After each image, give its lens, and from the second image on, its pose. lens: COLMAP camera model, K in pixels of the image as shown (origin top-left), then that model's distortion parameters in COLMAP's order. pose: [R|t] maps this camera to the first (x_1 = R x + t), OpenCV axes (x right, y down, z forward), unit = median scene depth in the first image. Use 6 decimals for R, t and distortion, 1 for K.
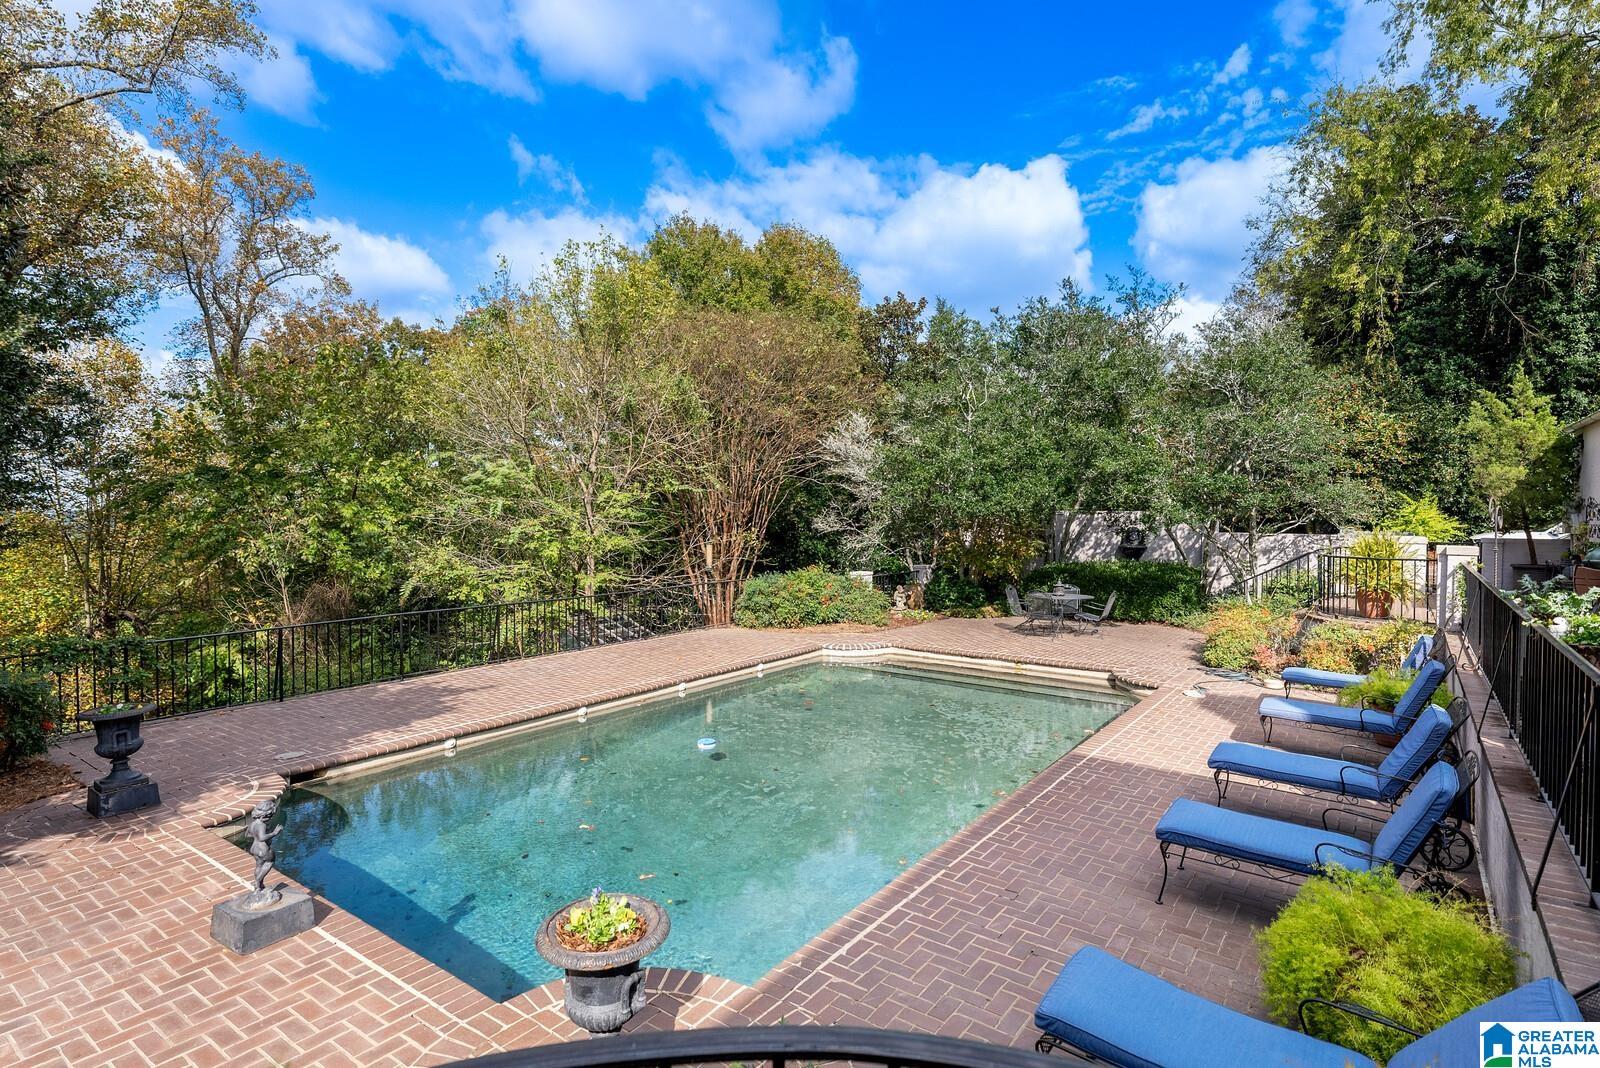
lens RADIAL K [[825.2, 0, 808.2], [0, 825.2, 530.6], [0, 0, 1]] dist [0.005046, -0.002157]
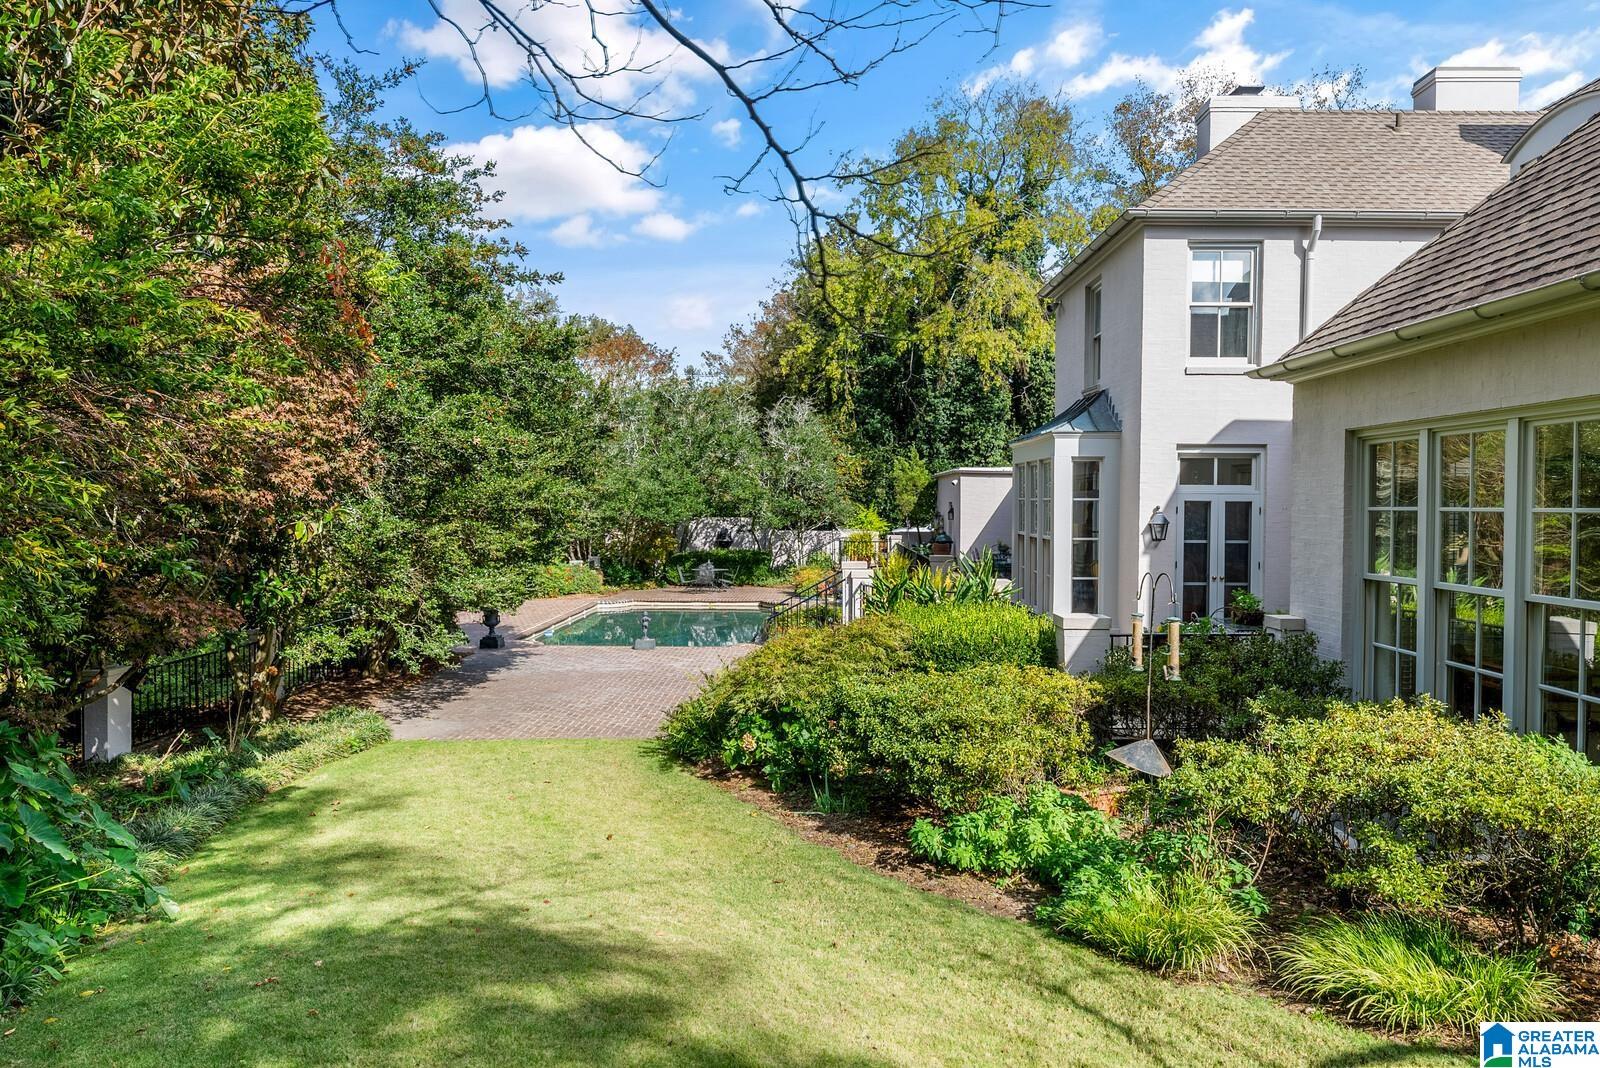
lens RADIAL K [[1128.9, 0, 832.6], [0, 1128.9, 517.9], [0, 0, 1]] dist [-0.004888, 0.001743]
pose [[0.803029, -0.003632, 0.595929, -0.653406], [0.009642, 0.999930, -0.006899, -0.004180], [-0.595862, 0.011286, 0.803007, -0.757296]]
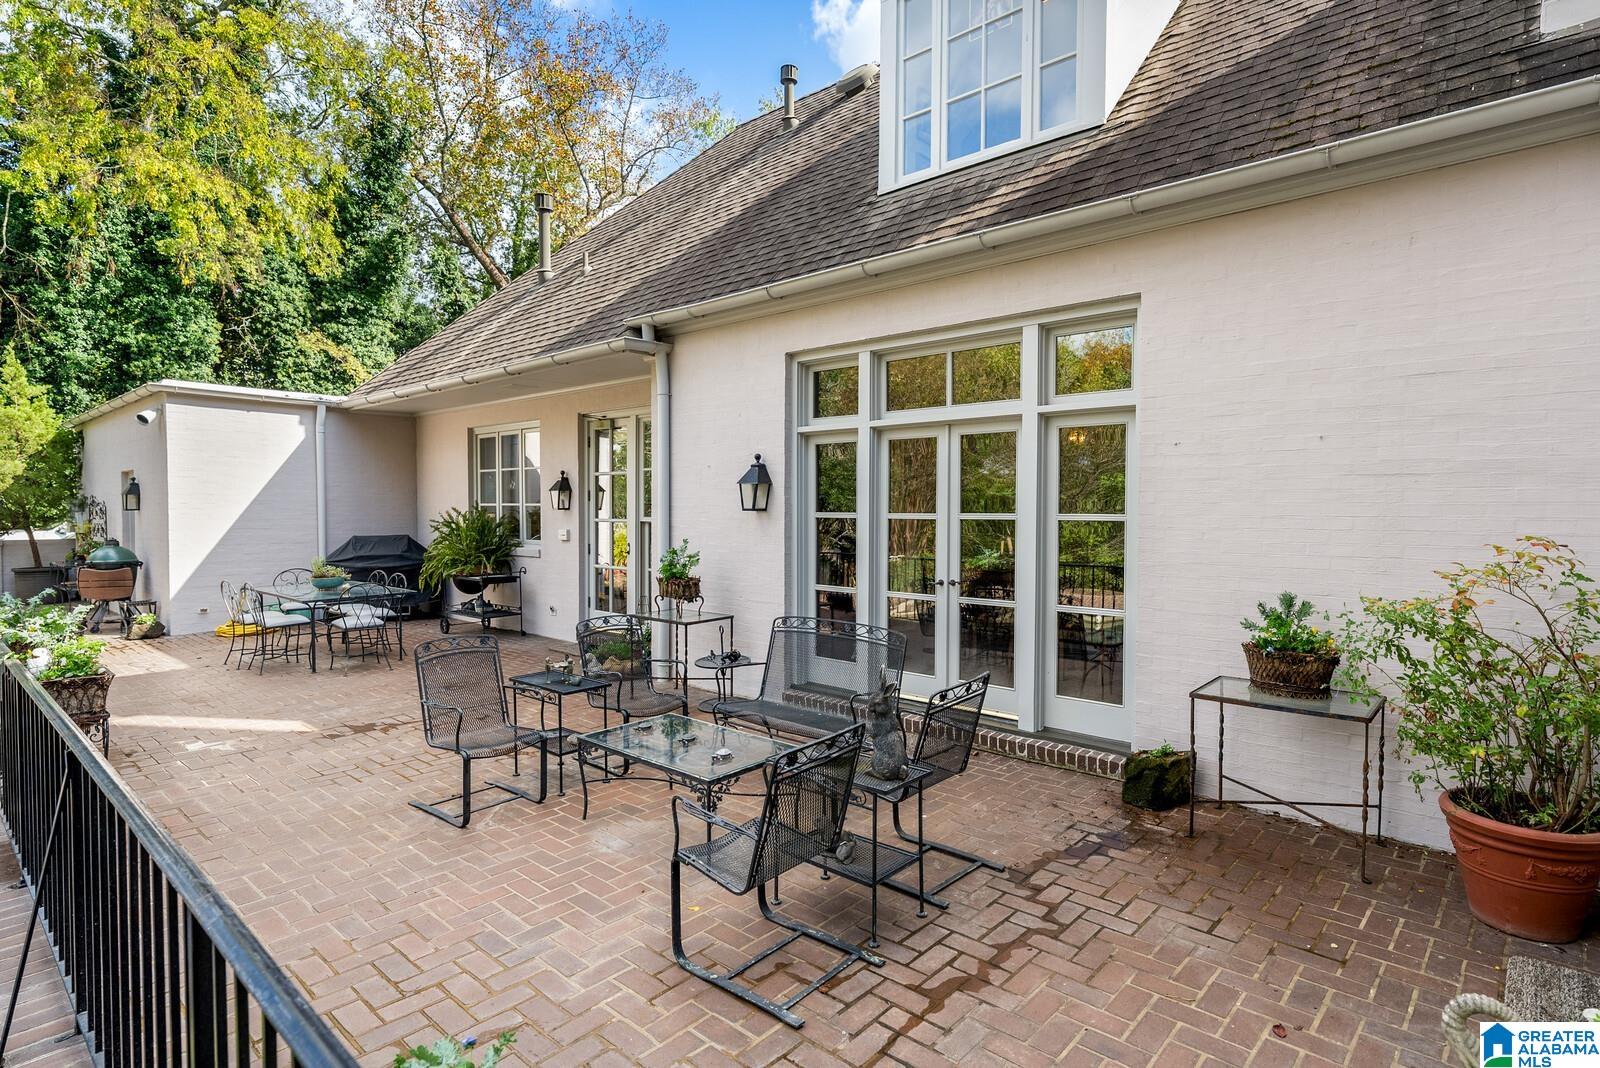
lens RADIAL K [[825.2, 0, 808.2], [0, 825.2, 530.6], [0, 0, 1]] dist [0.005046, -0.002157]
pose [[0.106719, -0.028522, 0.993880, 0.037708], [0.023120, 0.999389, 0.026197, -0.003086], [-0.994020, 0.020183, 0.107313, 0.032534]]
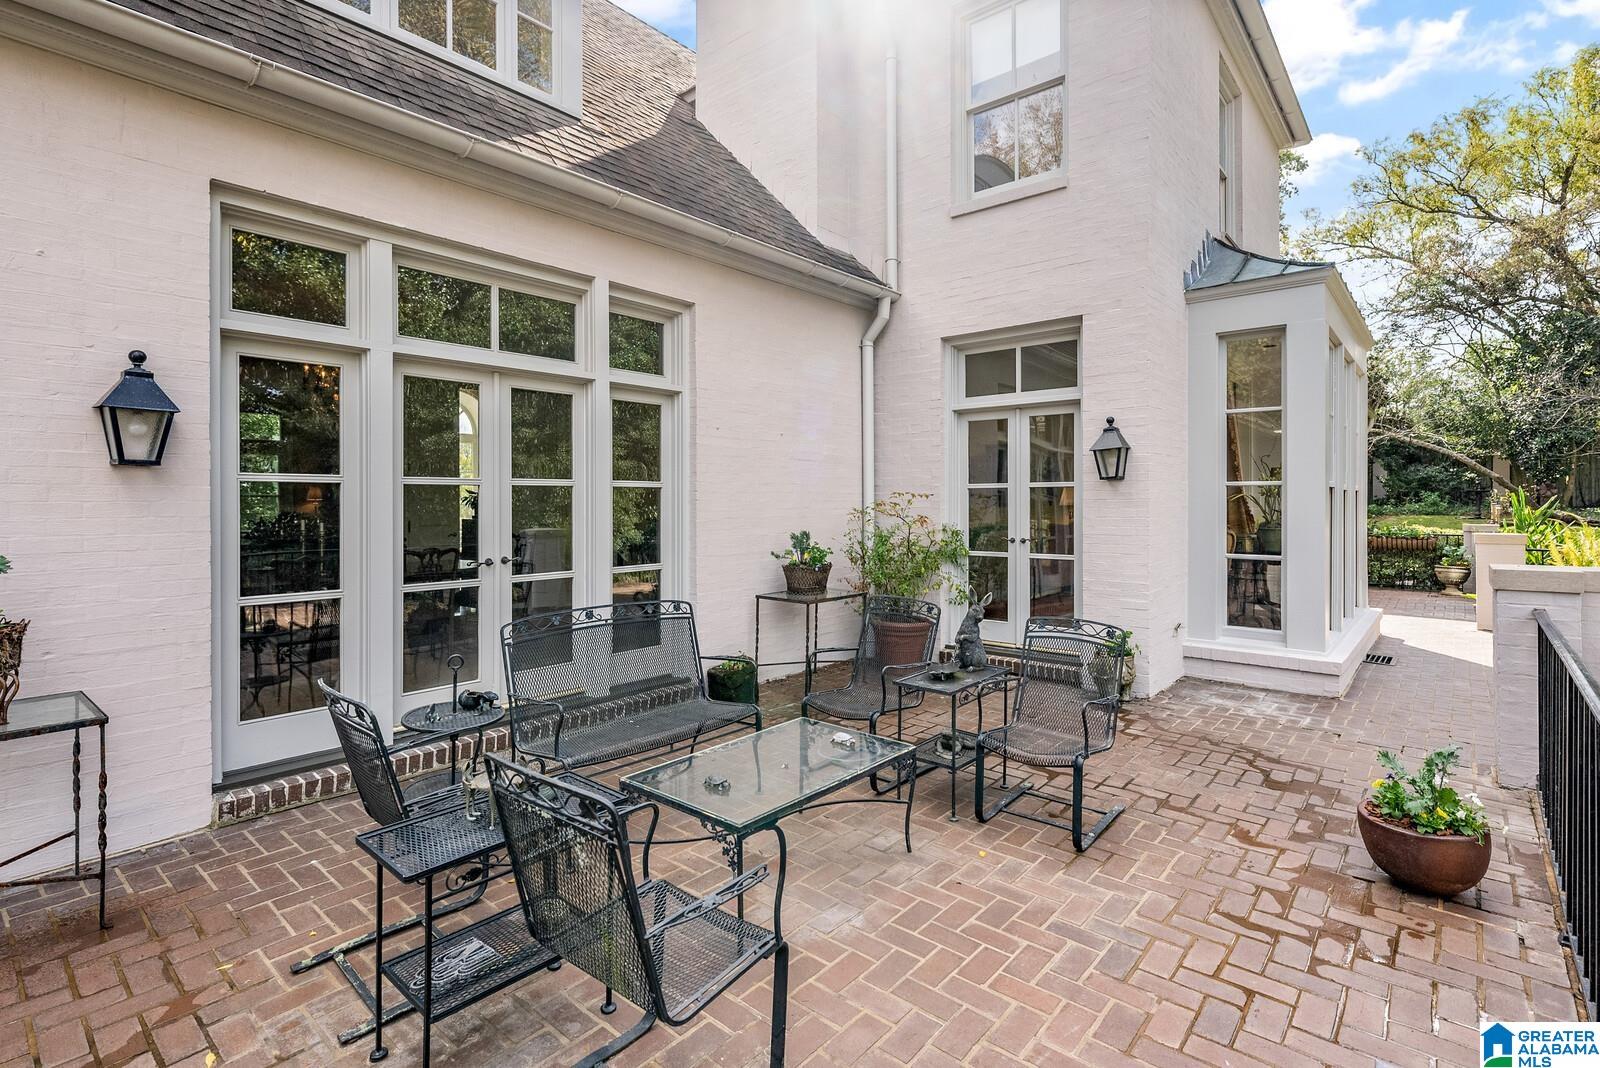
lens RADIAL K [[763.4, 0, 805.9], [0, 763.4, 513.5], [0, 0, 1]] dist [0.003168, 0.000641]
pose [[-0.996061, -0.001839, 0.088656, 0.507658], [0.002432, 0.998842, 0.048039, 0.002777], [-0.088642, 0.048066, -0.994903, 0.541843]]
